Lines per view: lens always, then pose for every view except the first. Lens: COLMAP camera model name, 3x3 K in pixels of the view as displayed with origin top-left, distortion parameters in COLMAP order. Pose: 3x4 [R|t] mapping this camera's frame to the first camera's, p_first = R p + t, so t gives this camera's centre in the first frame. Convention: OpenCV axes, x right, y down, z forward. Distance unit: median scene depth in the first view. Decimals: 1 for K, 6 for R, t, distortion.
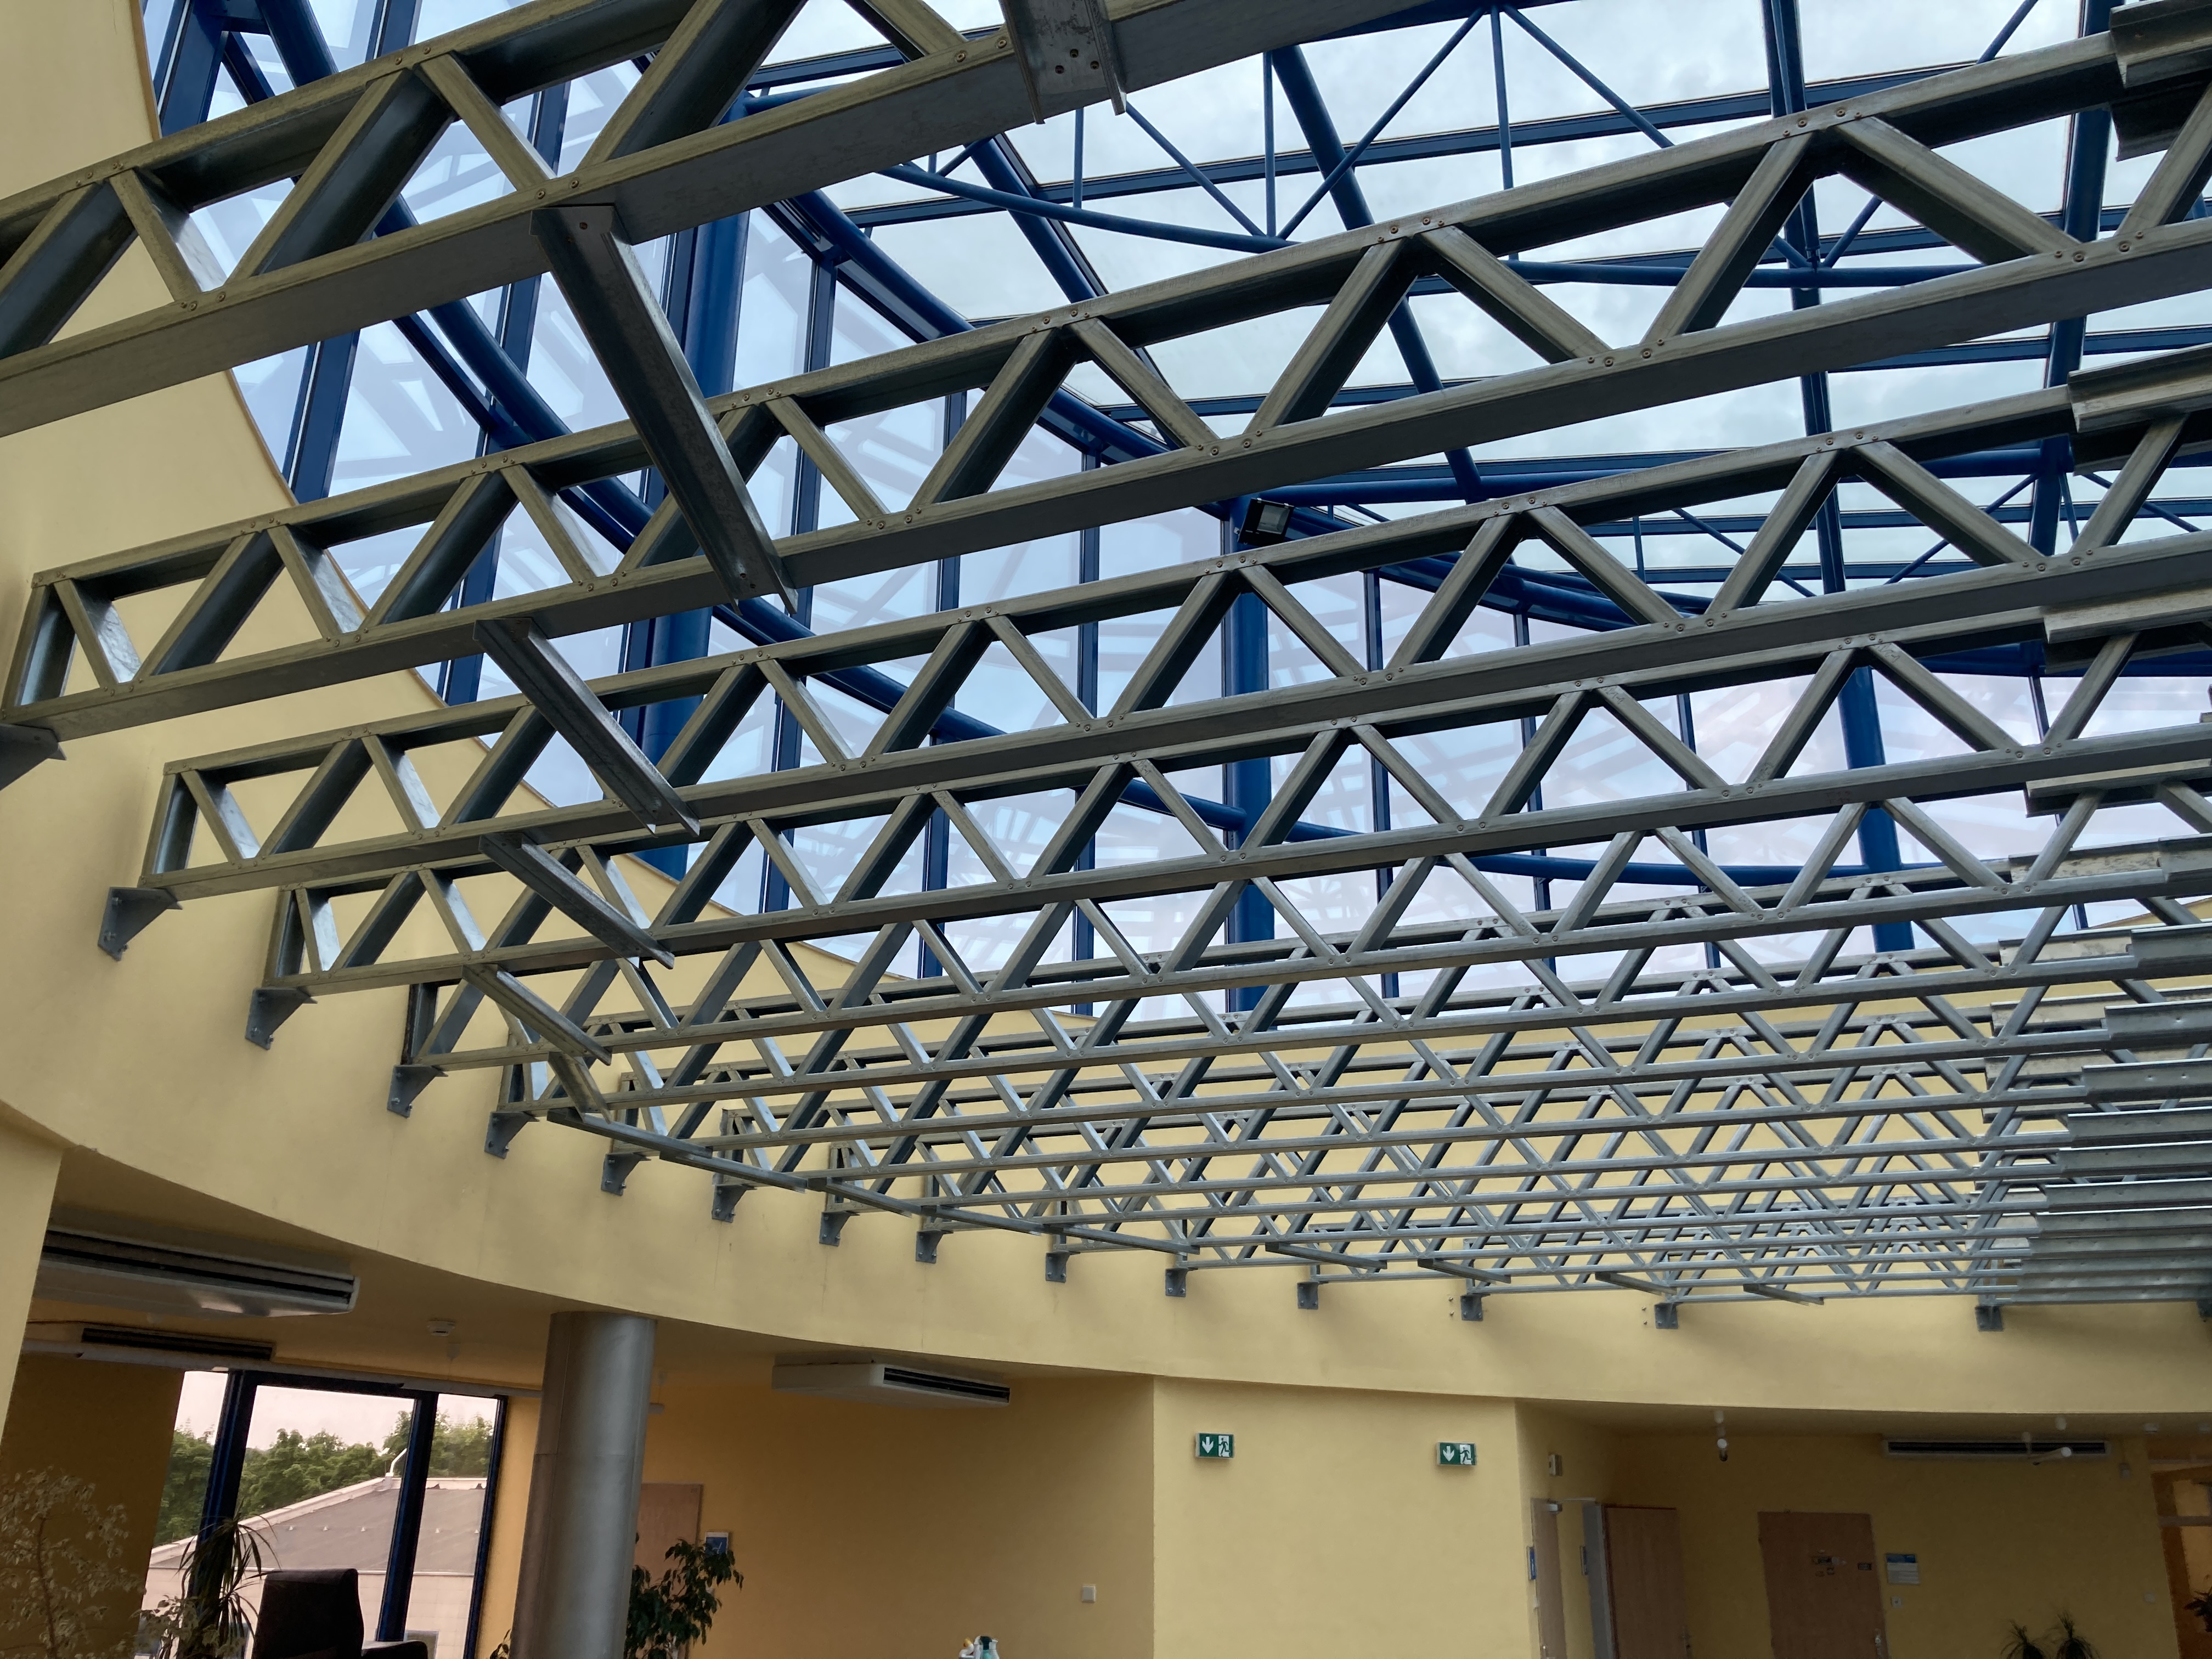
lens RADIAL K [[1804.7, 0, 1110.3], [0, 1804.7, 873.3], [0, 0, 1]] dist [0.047867, 0.012572]
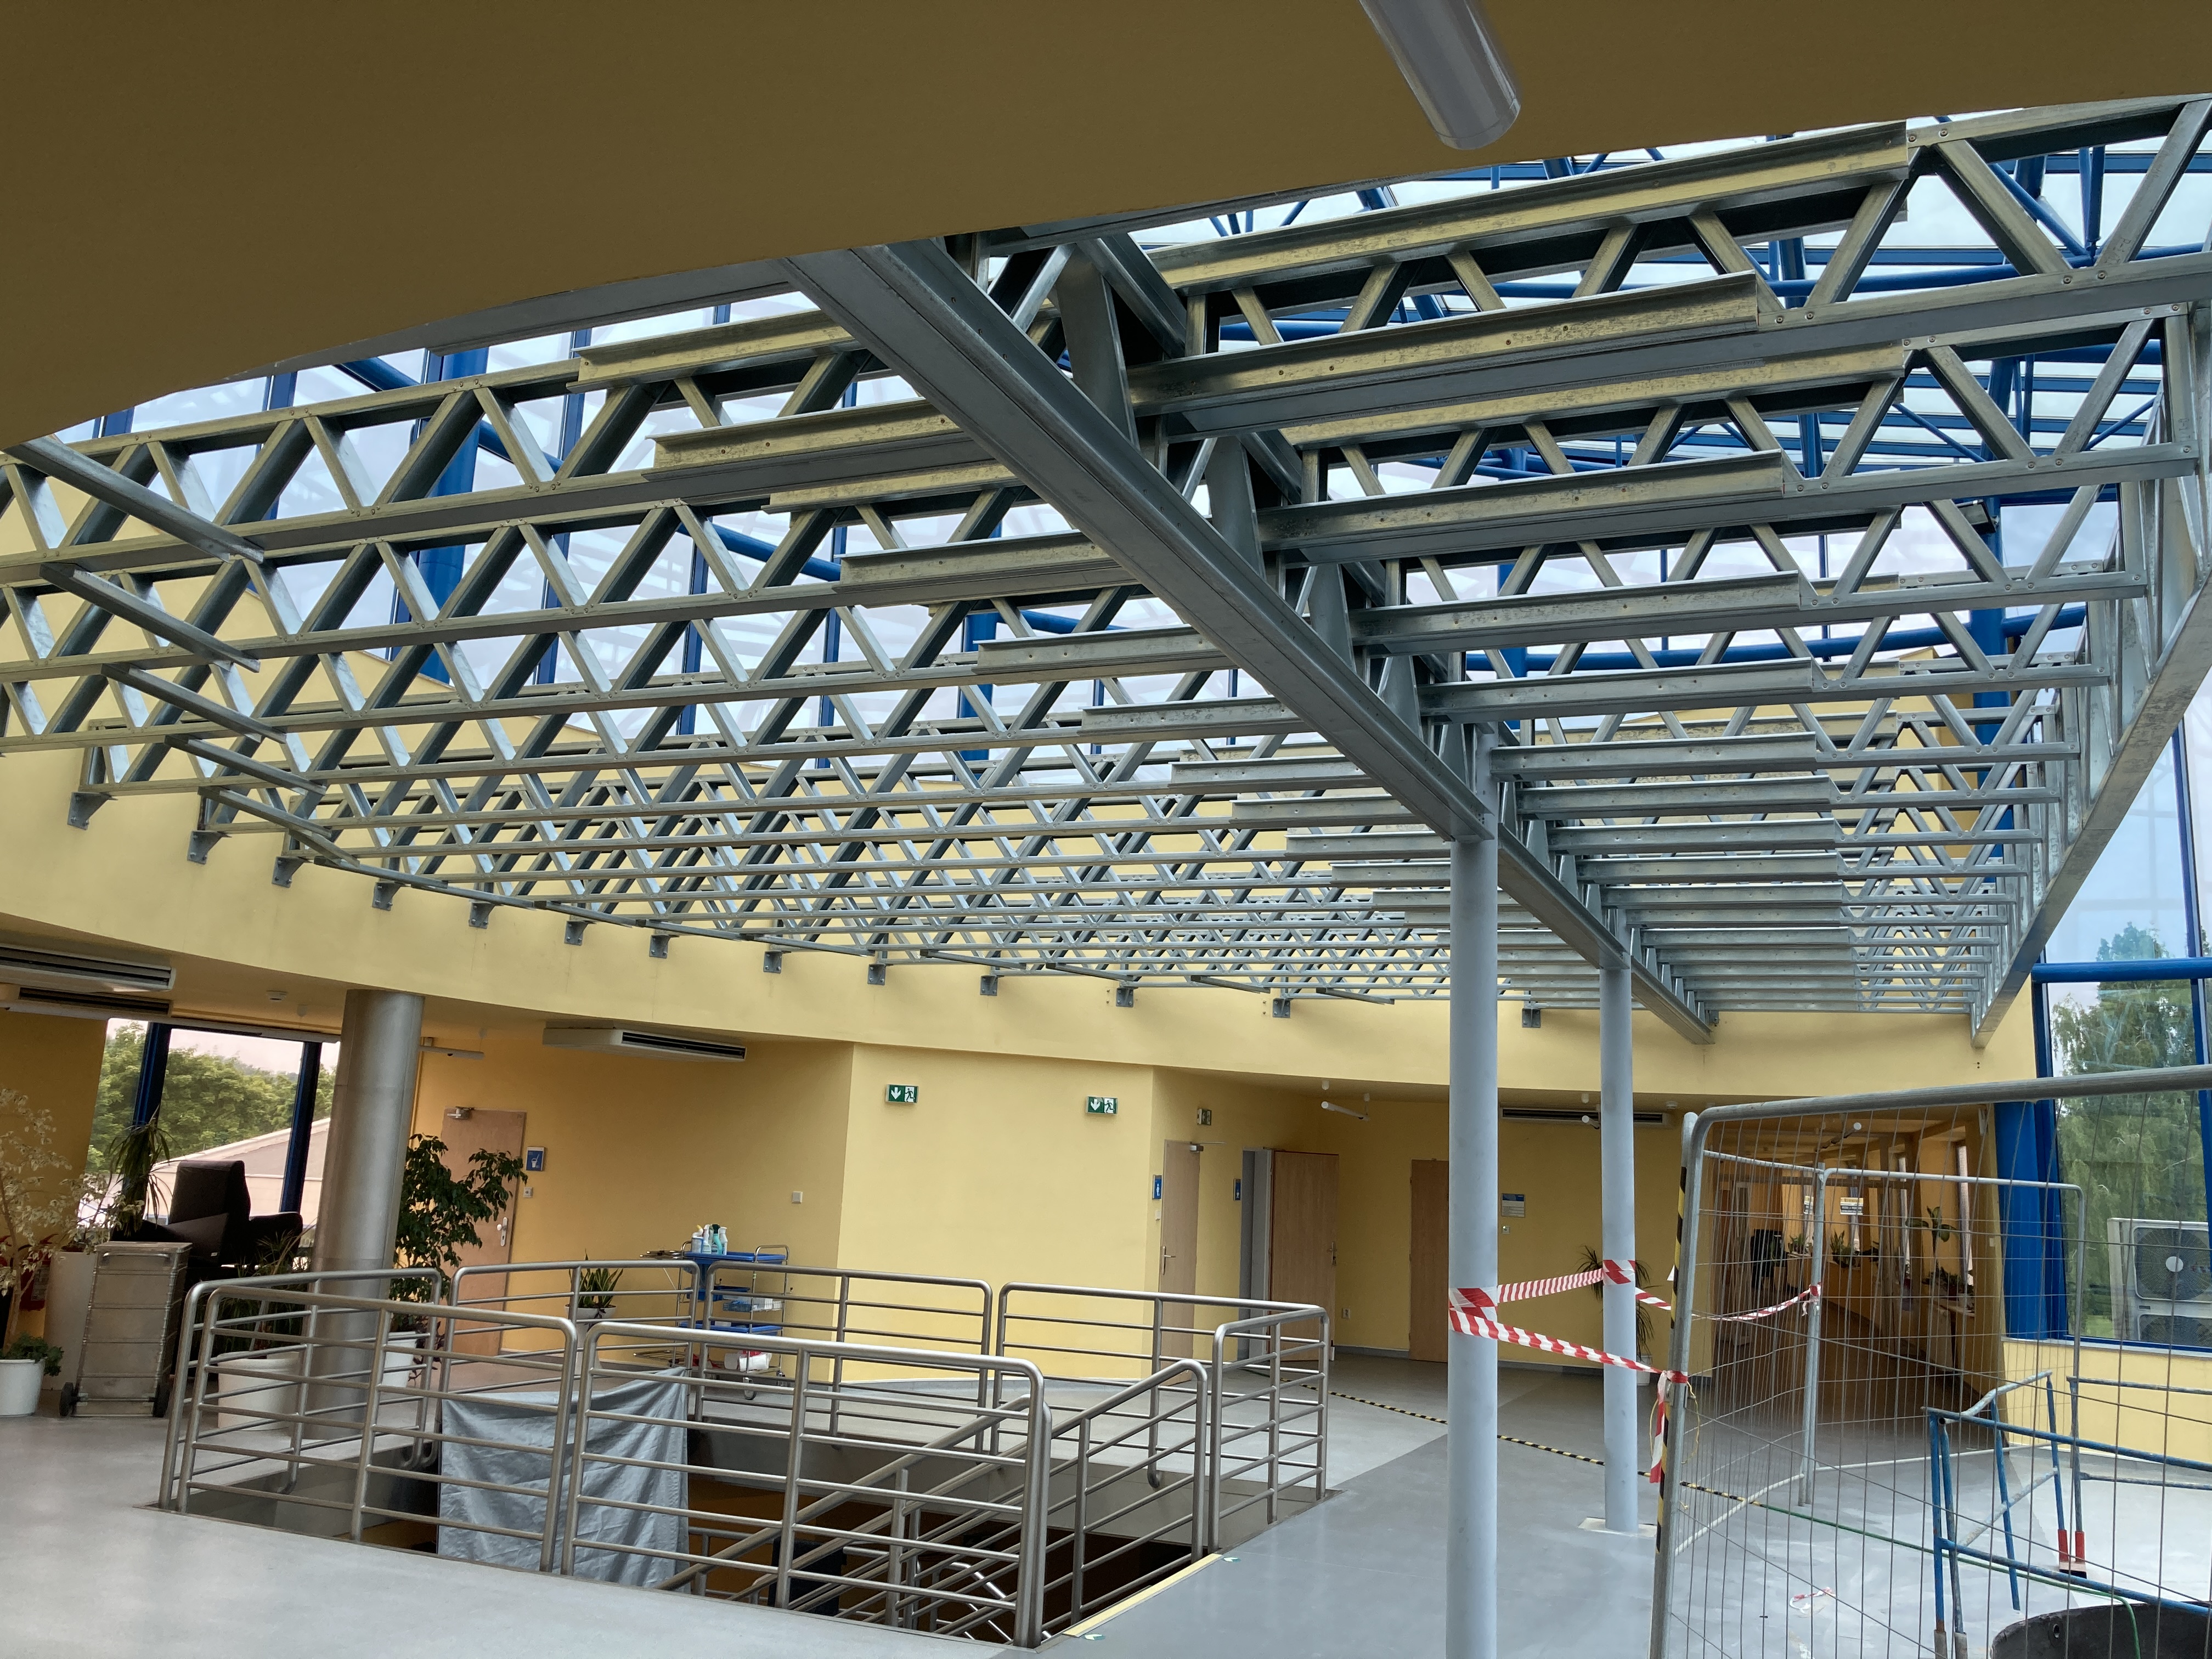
lens RADIAL K [[1794.9, 0, 1106.0], [0, 1794.9, 829.5], [0, 0, 1]] dist [0.198959, -0.206609]
pose [[0.999342, 0.036015, -0.004414, 0.209075], [-0.034835, 0.986342, 0.160982, -0.096568], [0.010152, -0.160722, 0.986948, -0.282539]]
